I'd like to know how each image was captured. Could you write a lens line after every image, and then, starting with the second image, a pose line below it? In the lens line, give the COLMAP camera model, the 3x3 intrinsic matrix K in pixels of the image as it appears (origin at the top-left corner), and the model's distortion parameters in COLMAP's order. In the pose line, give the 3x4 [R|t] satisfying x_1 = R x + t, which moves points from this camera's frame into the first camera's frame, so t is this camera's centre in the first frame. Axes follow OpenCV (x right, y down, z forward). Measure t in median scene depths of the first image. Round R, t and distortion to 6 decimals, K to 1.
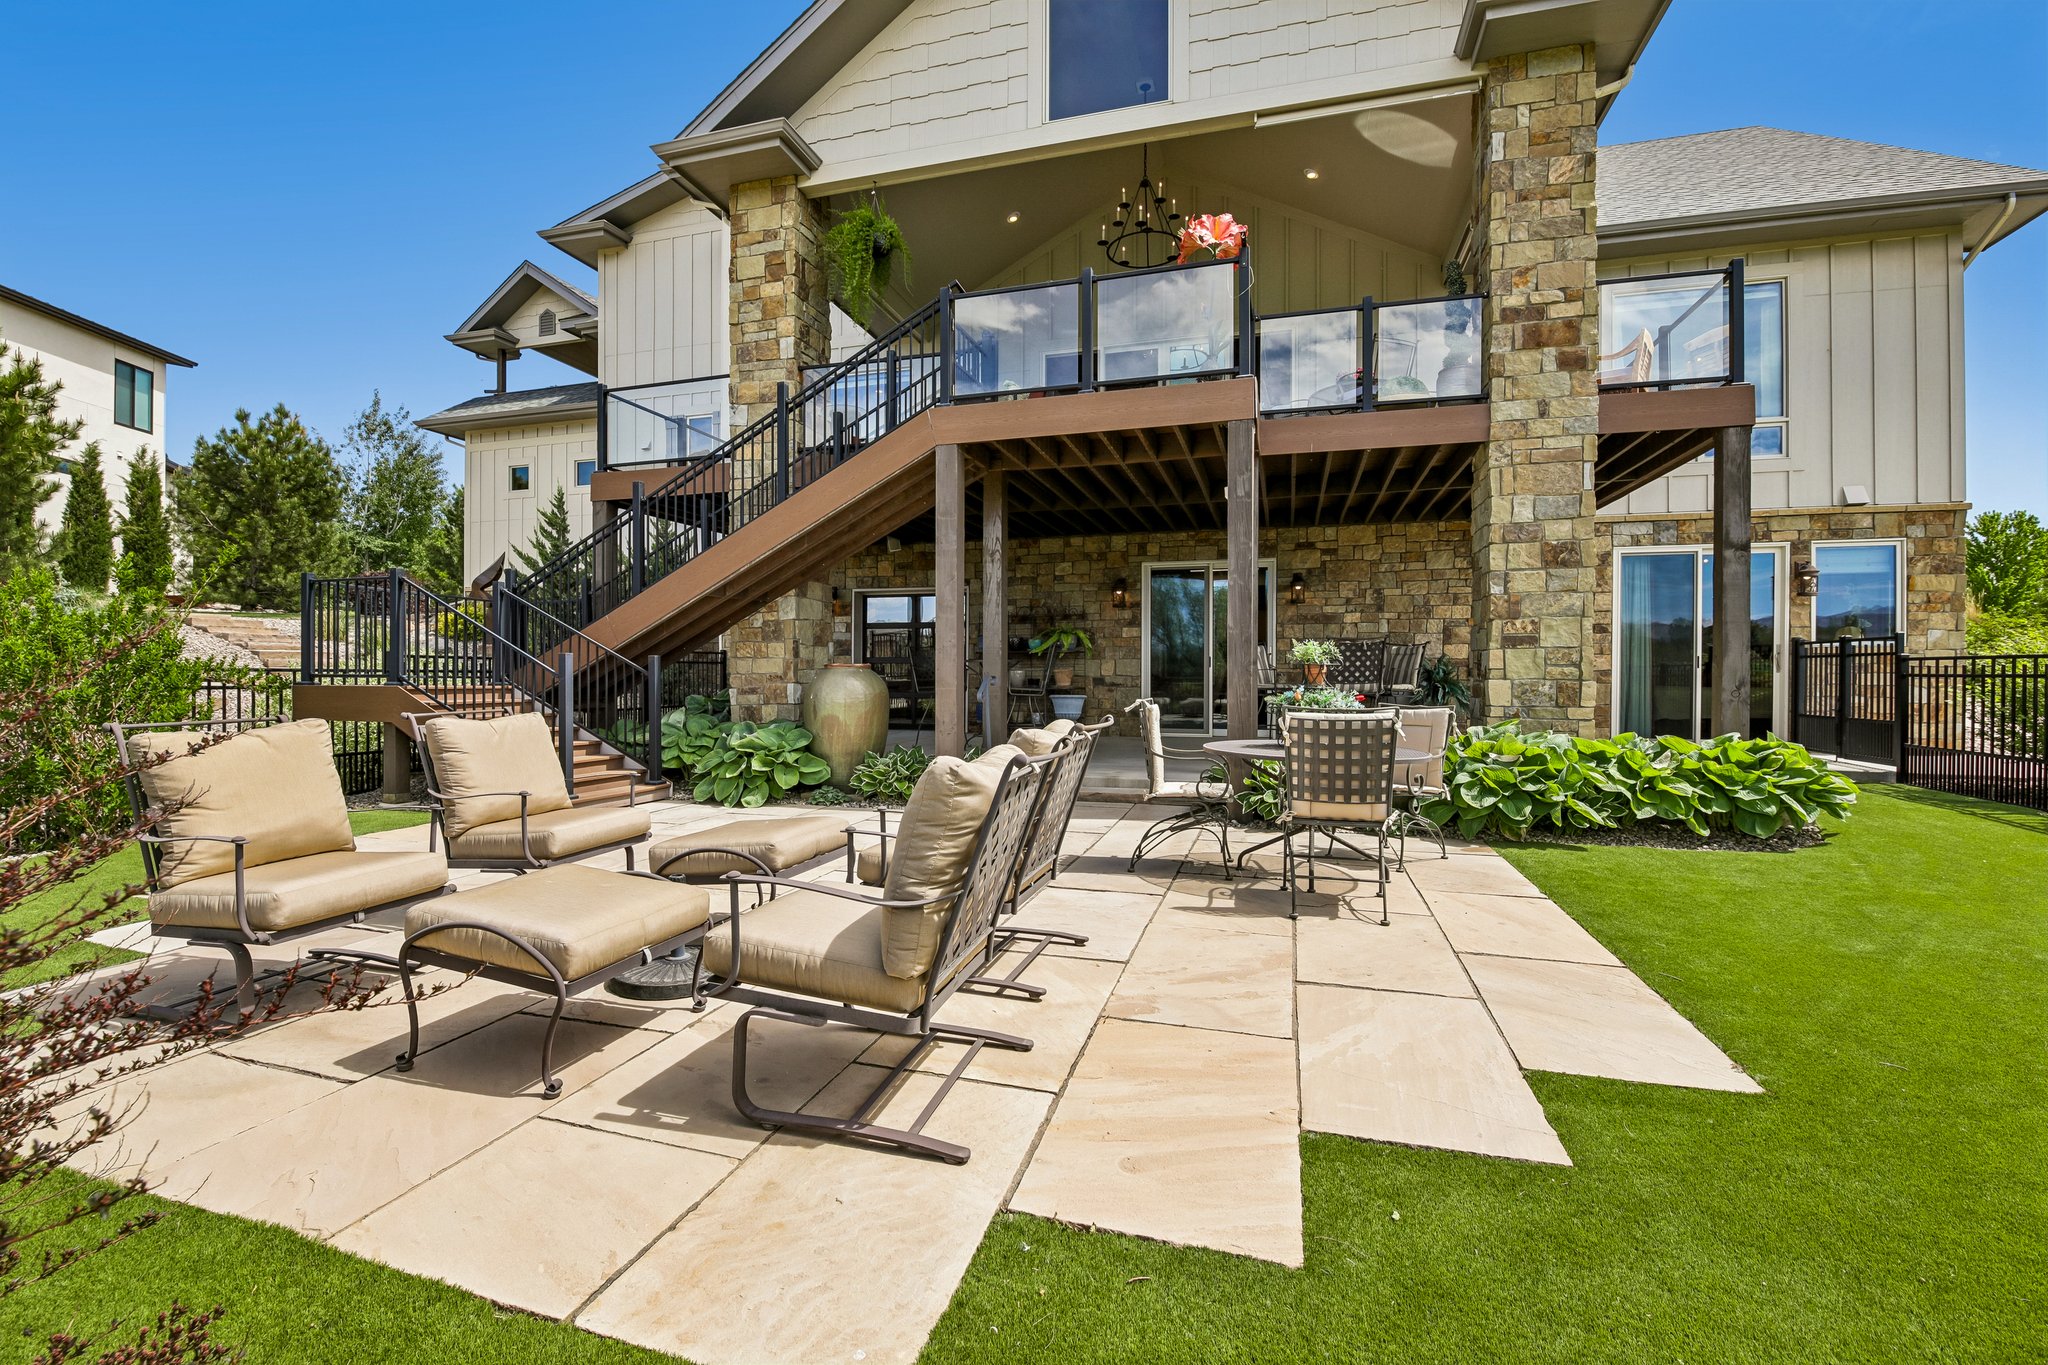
lens RADIAL K [[873.2, 0, 1004.6], [0, 873.2, 663.2], [0, 0, 1]] dist [-0.014463, -0.003433]
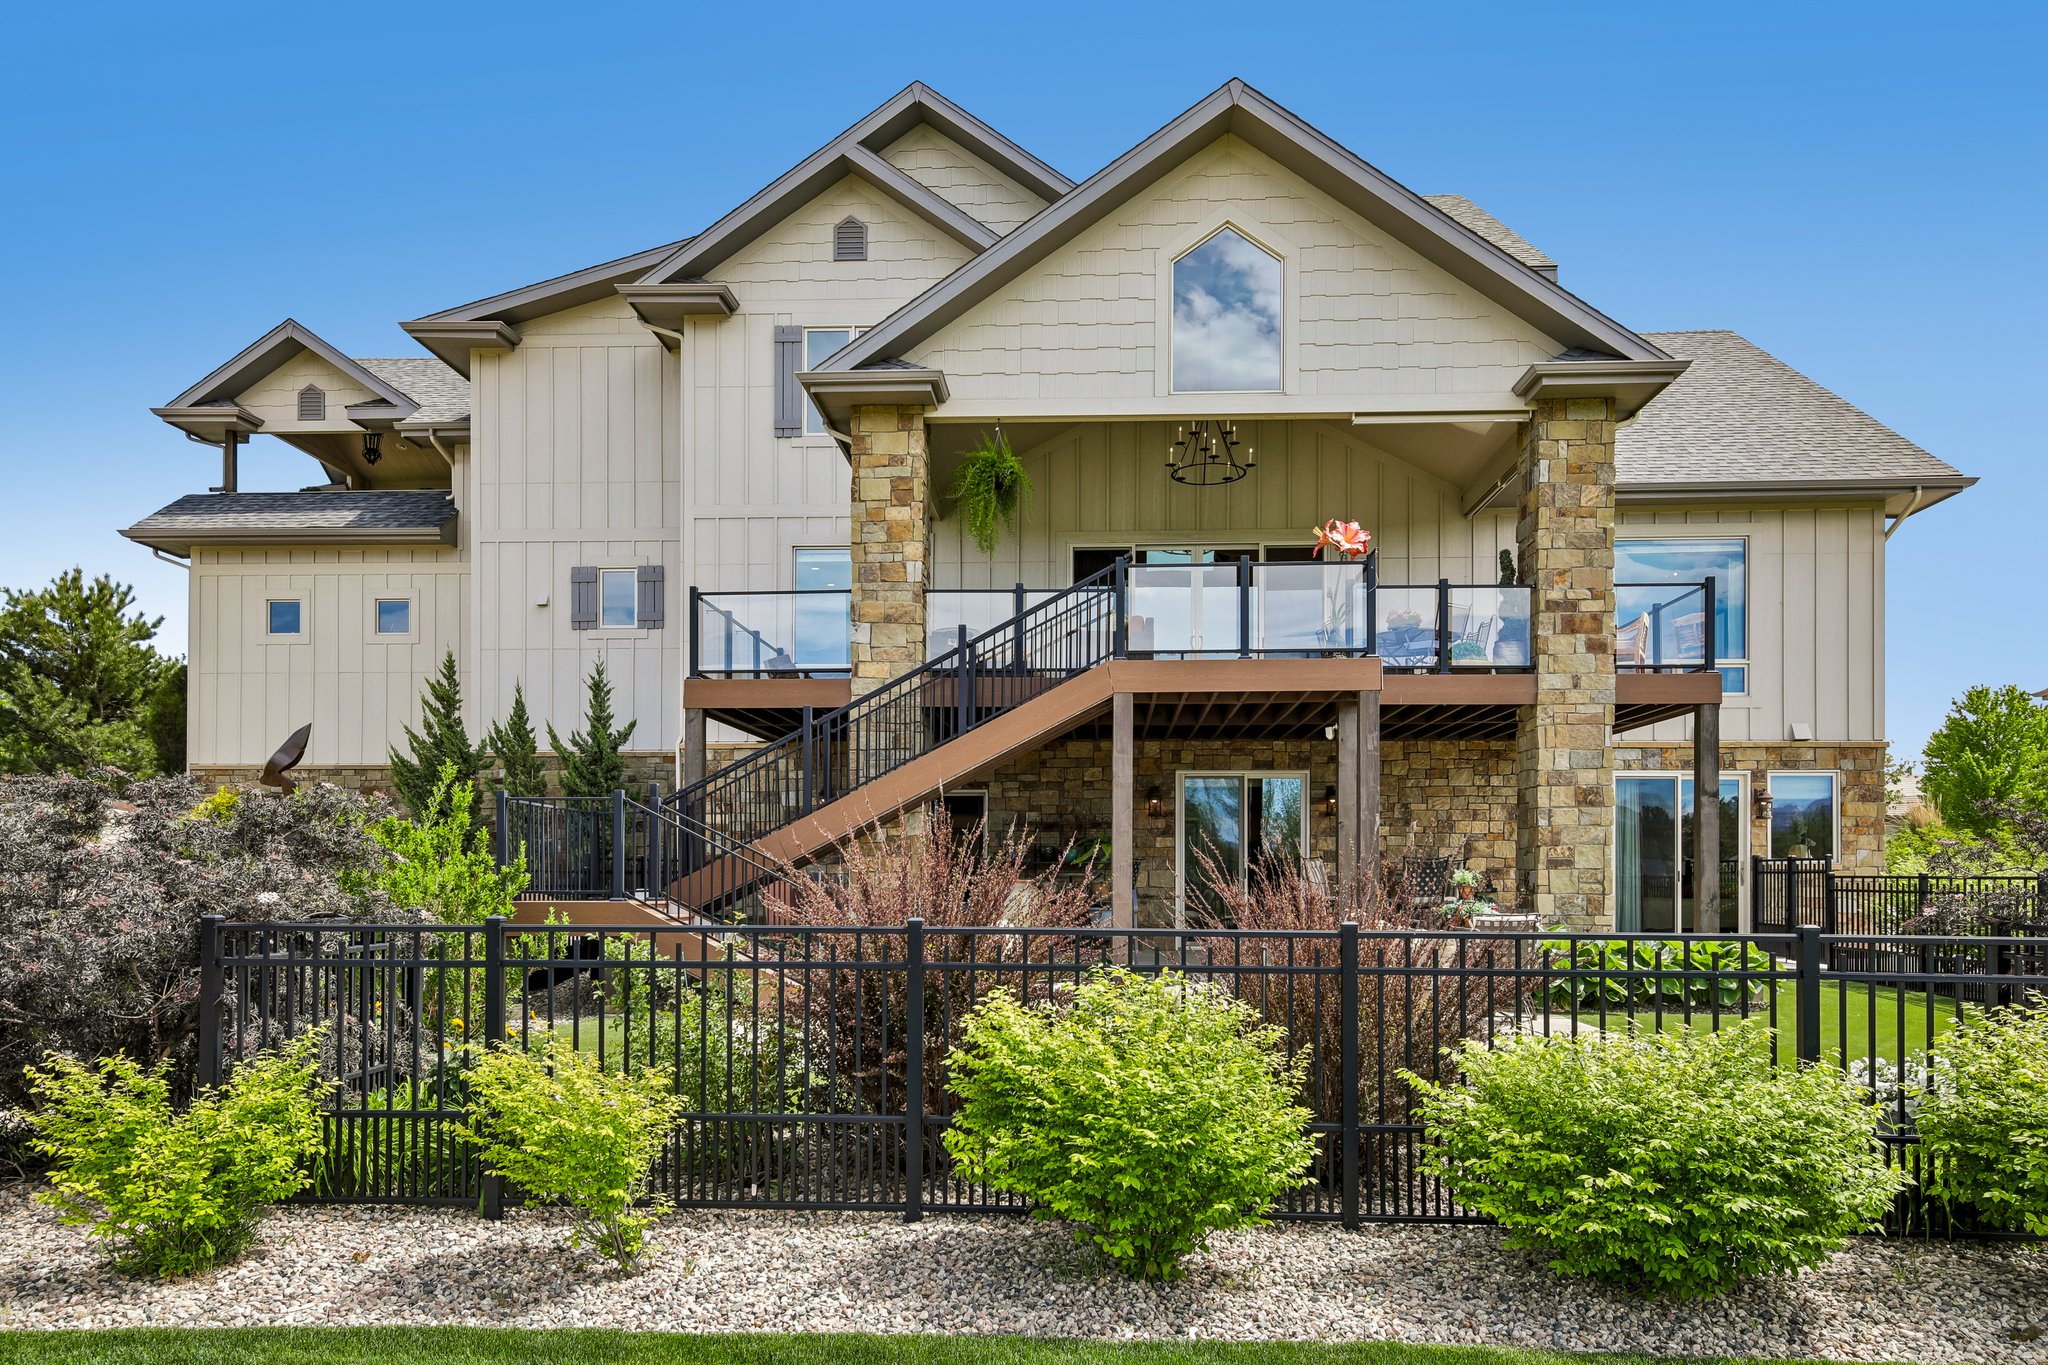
lens RADIAL K [[1375.5, 0, 1015.3], [0, 1375.5, 825.9], [0, 0, 1]] dist [0.013442, 0.005273]
pose [[0.971574, 0.009310, 0.236552, -0.499202], [-0.003493, 0.999681, -0.024998, -0.020590], [-0.236709, 0.023461, 0.971297, -0.584645]]
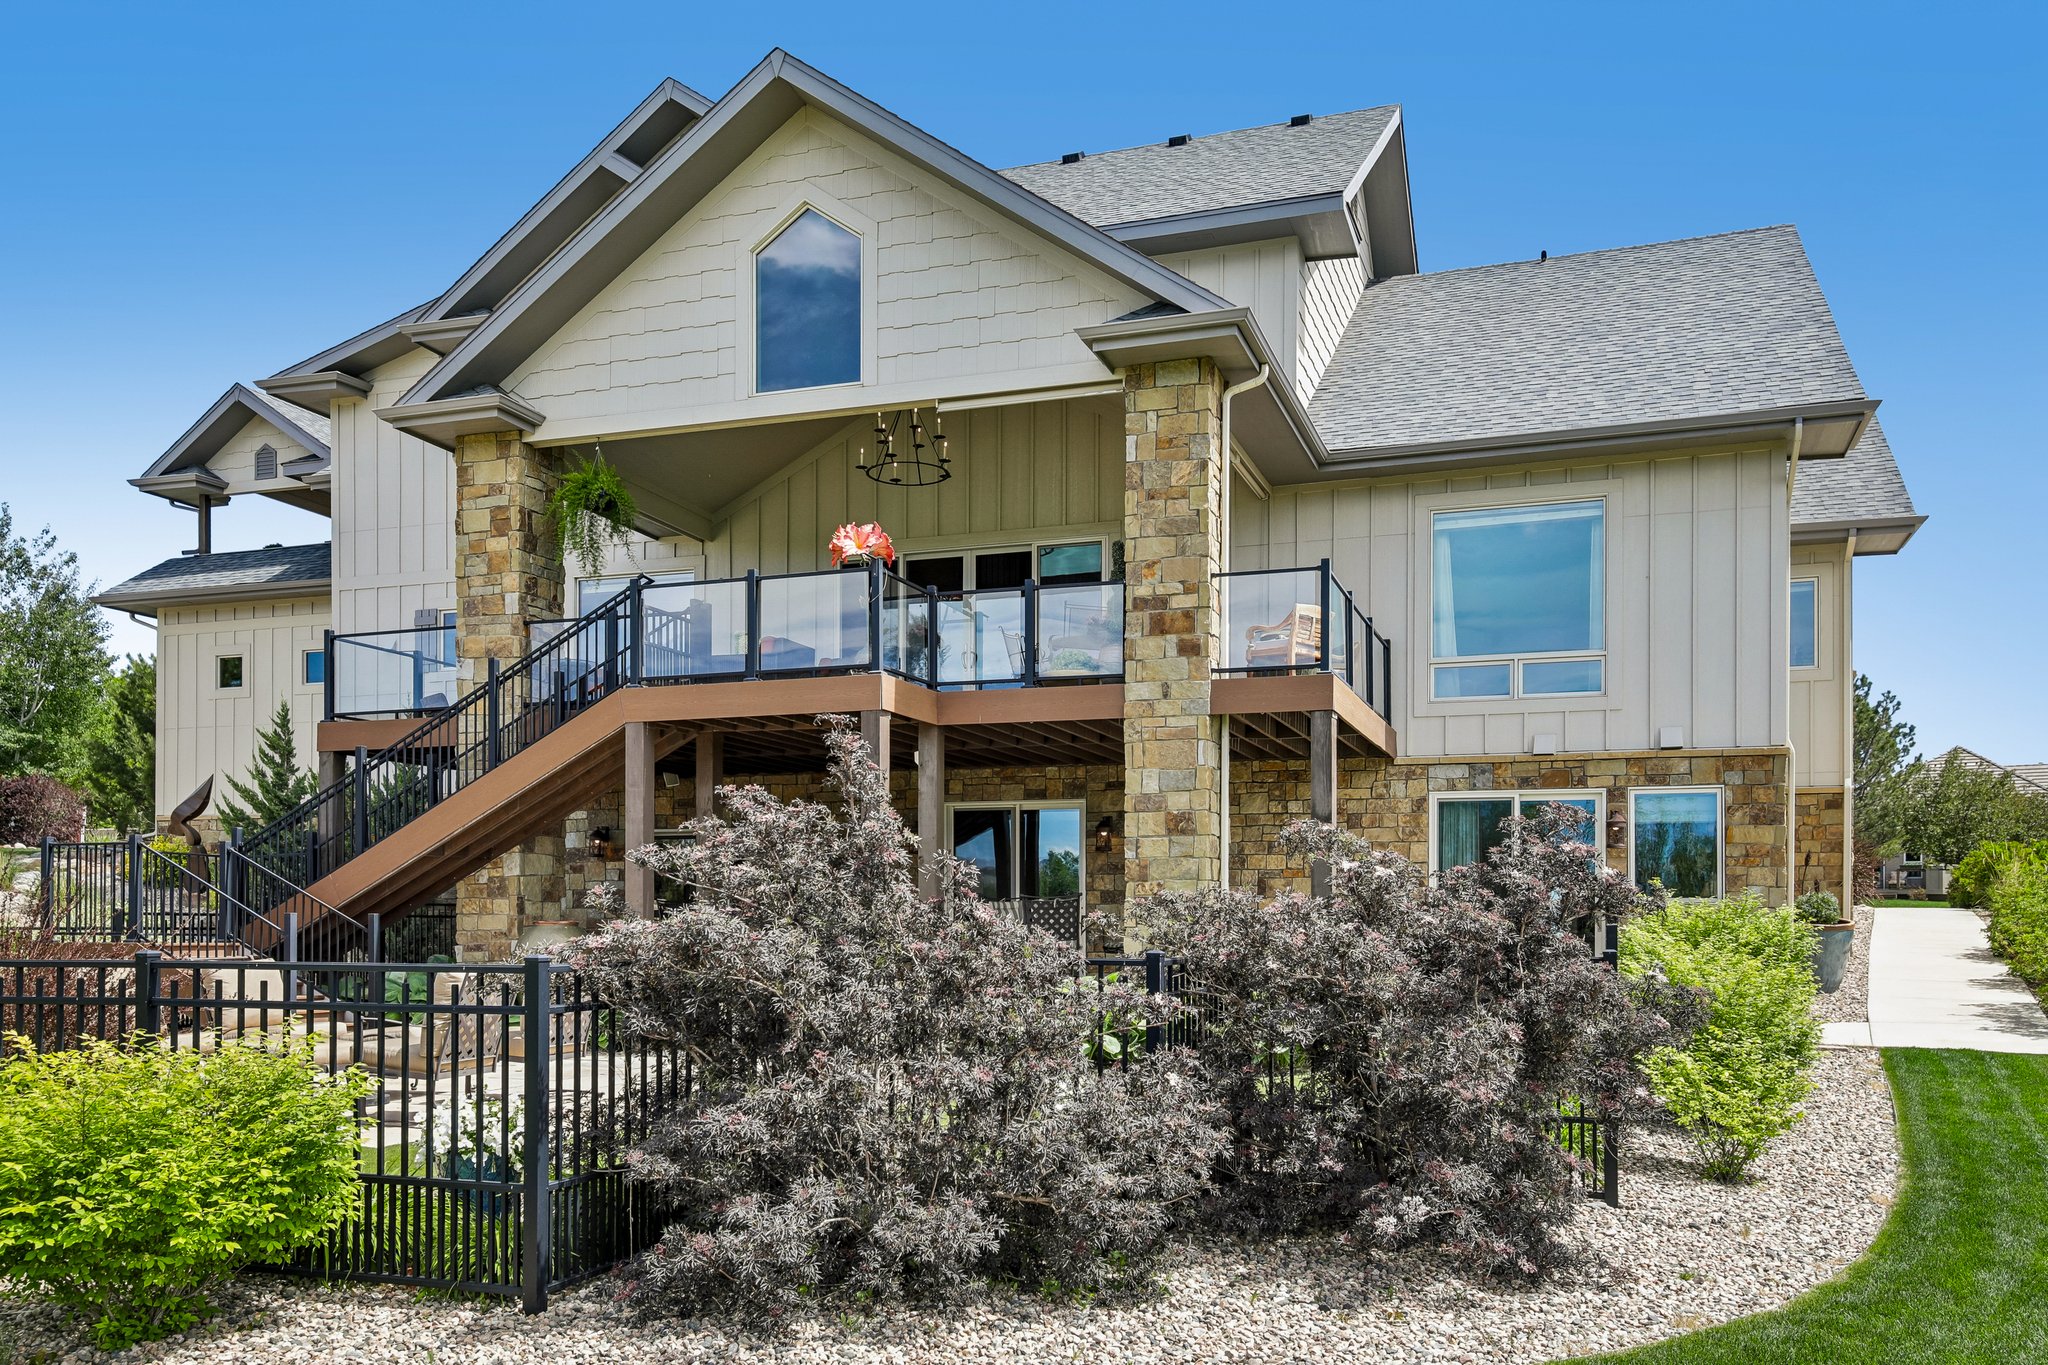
lens RADIAL K [[1580.9, 0, 1020.2], [0, 1580.9, 888.5], [0, 0, 1]] dist [0.000991, 0.030491]
pose [[0.999401, 0.000506, -0.034605, 0.382698], [-0.000995, 0.999900, -0.014111, -0.010667], [0.034594, 0.014137, 0.999301, -0.761672]]
